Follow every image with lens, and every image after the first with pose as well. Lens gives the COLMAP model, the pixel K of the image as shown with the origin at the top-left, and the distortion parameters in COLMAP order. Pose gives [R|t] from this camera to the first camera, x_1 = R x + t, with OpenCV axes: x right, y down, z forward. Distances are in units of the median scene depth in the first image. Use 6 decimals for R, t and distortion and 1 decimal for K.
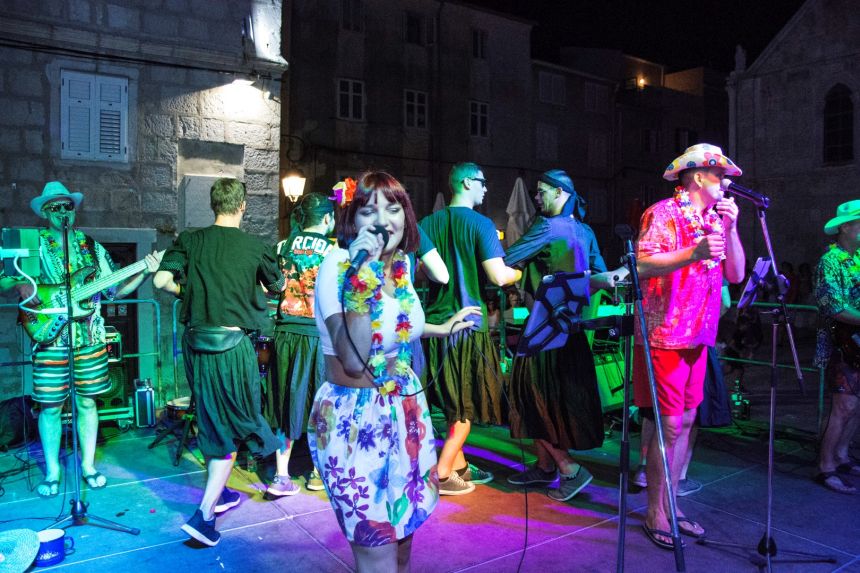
lens RADIAL K [[706.1, 0, 426.6], [0, 706.1, 285.8], [0, 0, 1]] dist [-0.110849, 0.075376]
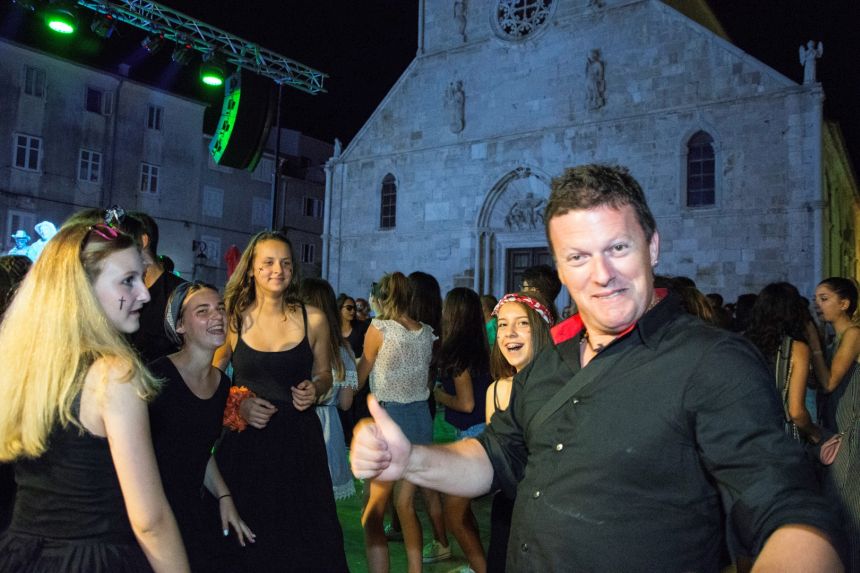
lens RADIAL K [[706.1, 0, 432.5], [0, 706.1, 289.4], [0, 0, 1]] dist [-0.110849, 0.075376]
pose [[0.949844, 0.049836, 0.308728, 0.201348], [-0.021883, 0.995393, -0.093354, 0.061060], [-0.311958, 0.081915, 0.946558, -0.305044]]
